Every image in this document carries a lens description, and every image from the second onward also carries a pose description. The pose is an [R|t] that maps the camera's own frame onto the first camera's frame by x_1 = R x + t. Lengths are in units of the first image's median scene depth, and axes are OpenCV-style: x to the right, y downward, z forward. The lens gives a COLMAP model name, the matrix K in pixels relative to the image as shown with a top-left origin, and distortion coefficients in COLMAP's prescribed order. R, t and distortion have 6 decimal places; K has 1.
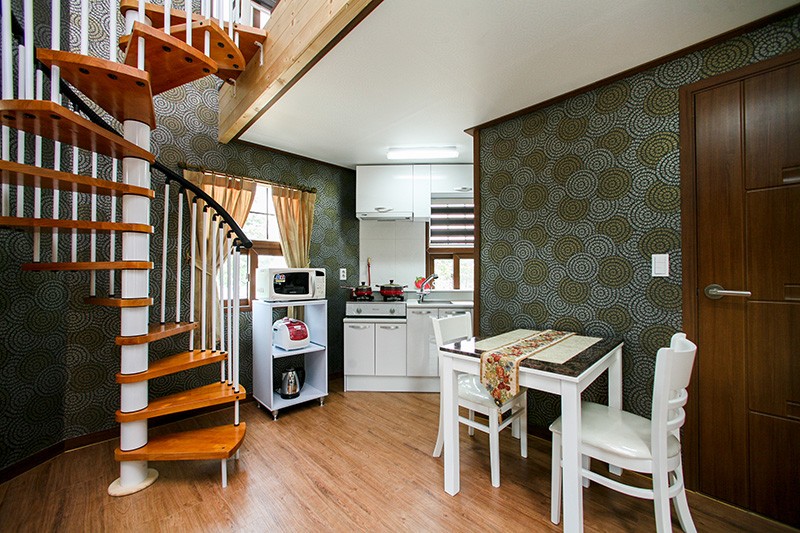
lens RADIAL K [[317.9, 0, 396.5], [0, 317.9, 268.5], [0, 0, 1]] dist [-0.031454, 0.009476]
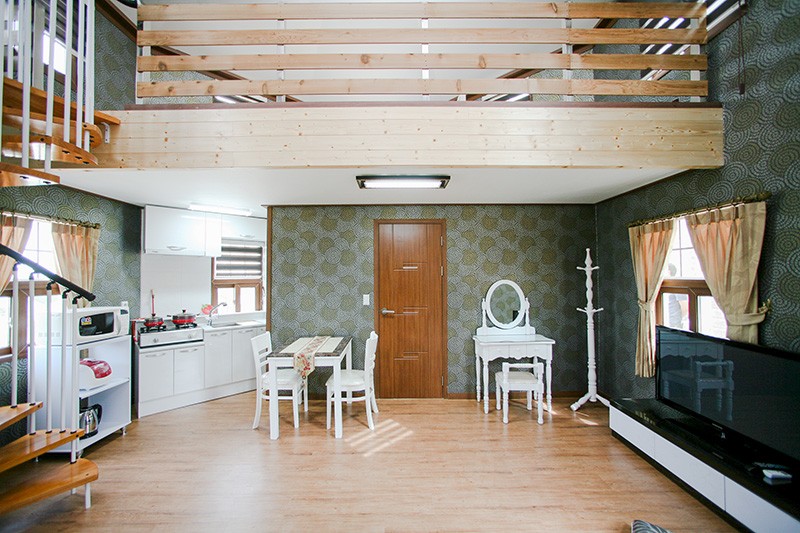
lens RADIAL K [[317.9, 0, 396.8], [0, 317.9, 267.5], [0, 0, 1]] dist [-0.031454, 0.009476]
pose [[0.679092, 0.016774, 0.733862, -0.492709], [-0.007429, 0.999845, -0.015979, -0.156663], [-0.734016, 0.005399, 0.679111, -0.510939]]
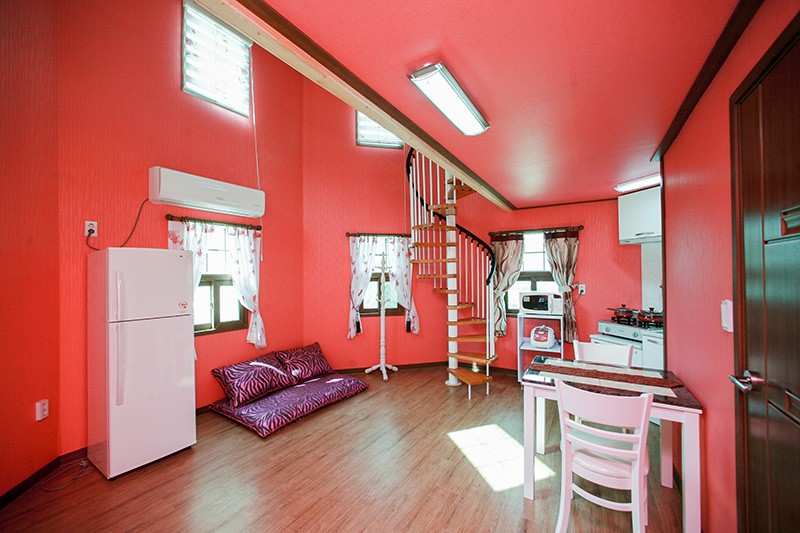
lens RADIAL K [[317.9, 0, 400.3], [0, 317.9, 268.3], [0, 0, 1]] dist [-0.031454, 0.009476]
pose [[0.263146, -0.015403, -0.964633, 1.093044], [0.025936, 0.999624, -0.008886, -0.134266], [0.964407, -0.022680, 0.263446, 0.004640]]
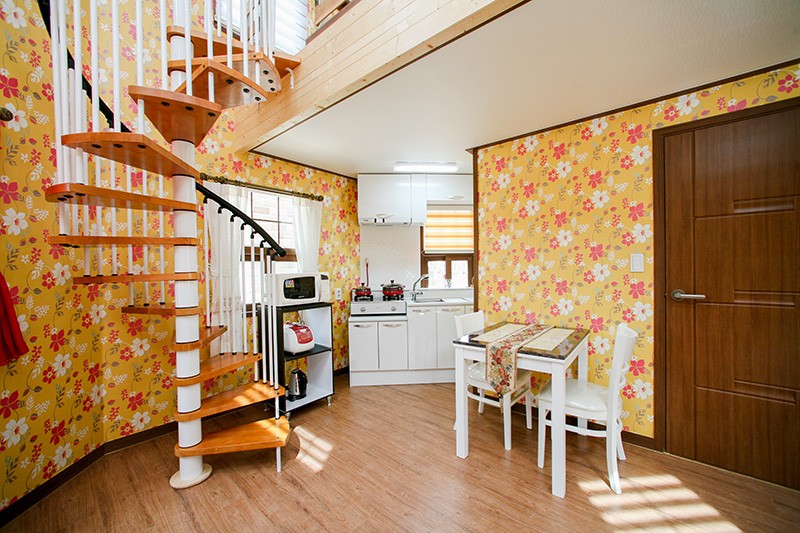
lens RADIAL K [[317.9, 0, 397.3], [0, 317.9, 270.6], [0, 0, 1]] dist [-0.031454, 0.009476]
pose [[0.992489, -0.012129, 0.121728, -0.187776], [0.008715, 0.999555, 0.028534, -0.042097], [-0.122020, -0.027259, 0.992153, -0.116879]]
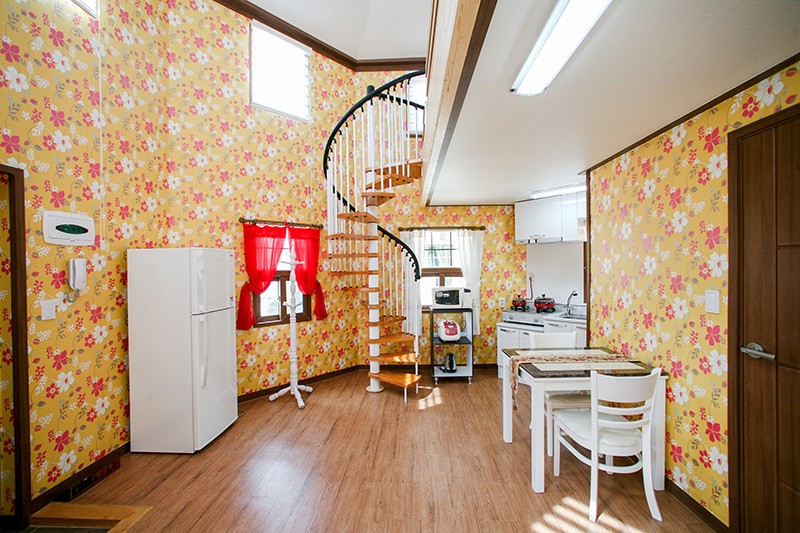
lens RADIAL K [[317.9, 0, 396.8], [0, 317.9, 271.2], [0, 0, 1]] dist [-0.031454, 0.009476]
pose [[0.710875, -0.001408, -0.703317, 0.661128], [0.029174, 0.999196, 0.027488, -0.152348], [0.702713, -0.040059, 0.710345, -0.344030]]
